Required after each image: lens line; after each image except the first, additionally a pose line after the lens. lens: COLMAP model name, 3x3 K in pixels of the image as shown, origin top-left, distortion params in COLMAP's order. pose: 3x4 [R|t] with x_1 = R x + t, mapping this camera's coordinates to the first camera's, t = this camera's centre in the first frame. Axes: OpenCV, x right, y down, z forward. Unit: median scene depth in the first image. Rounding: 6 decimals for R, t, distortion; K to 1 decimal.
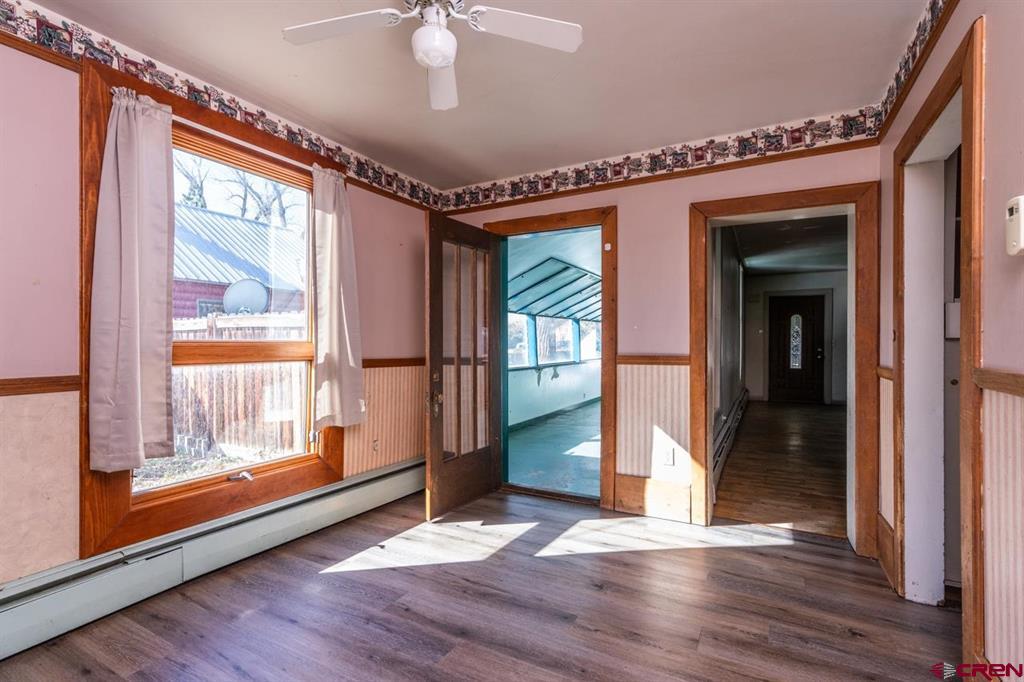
lens RADIAL K [[468.6, 0, 513.9], [0, 468.6, 341.5], [0, 0, 1]] dist [-0.004230, 0.000483]
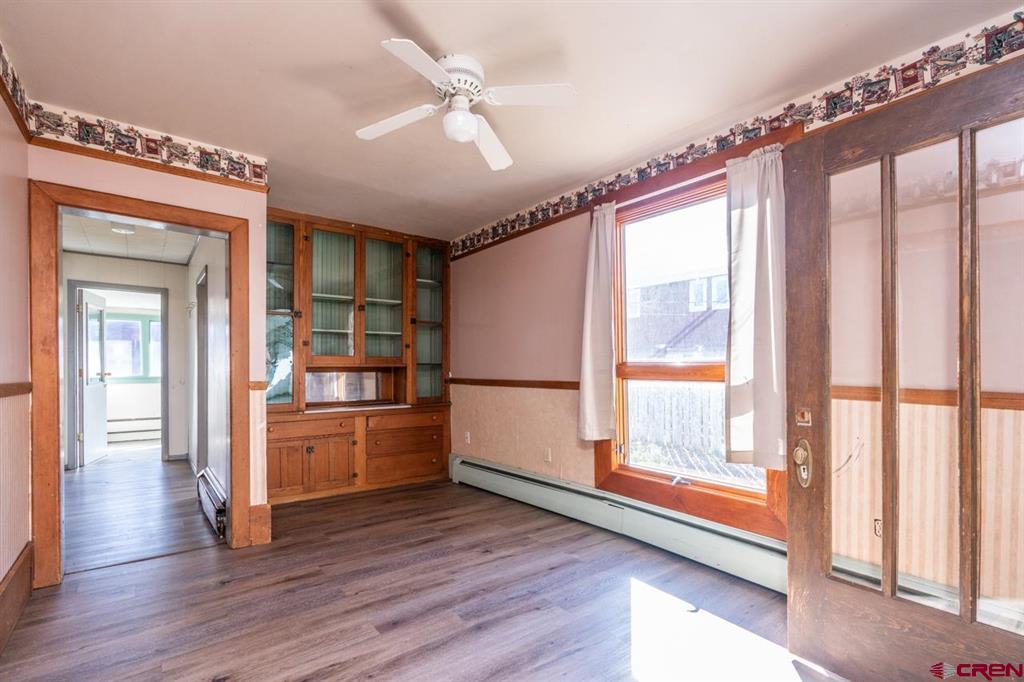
lens RADIAL K [[468.6, 0, 514.0], [0, 468.6, 370.4], [0, 0, 1]] dist [-0.004230, 0.000483]
pose [[-0.387963, 0.001533, -0.921674, 0.656948], [0.000351, 0.999999, 0.001516, 0.020744], [0.921675, 0.000265, -0.387963, 1.147687]]
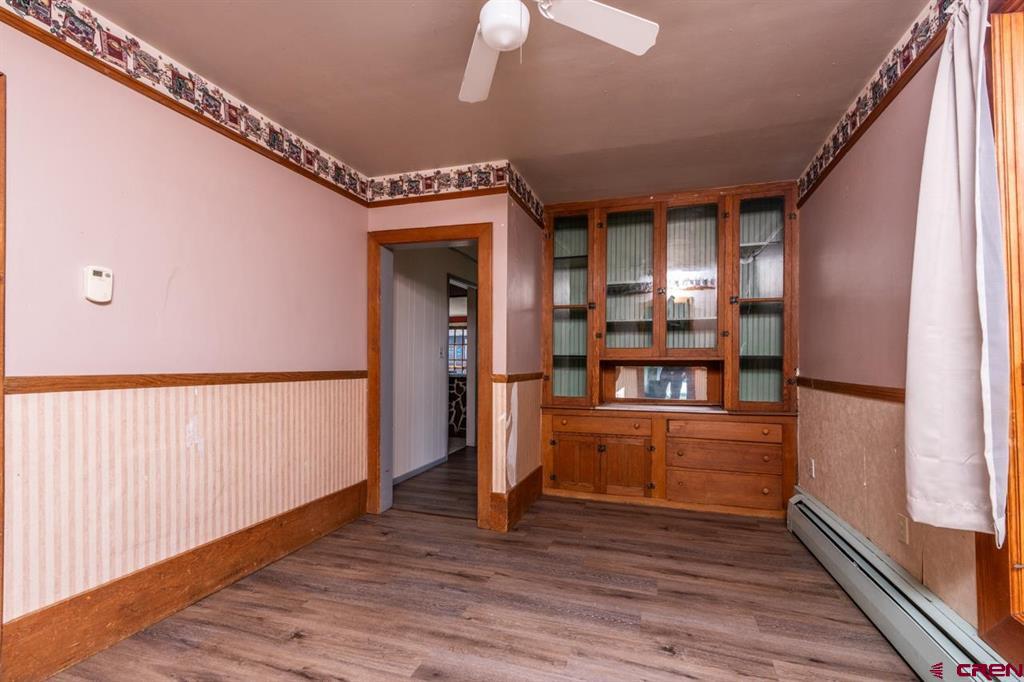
lens RADIAL K [[468.6, 0, 501.2], [0, 468.6, 356.3], [0, 0, 1]] dist [-0.004230, 0.000483]
pose [[-0.982115, -0.007870, -0.188115, 0.004794], [-0.006305, 0.999940, -0.008918, 0.013222], [0.188174, -0.007572, -0.982107, 1.322386]]
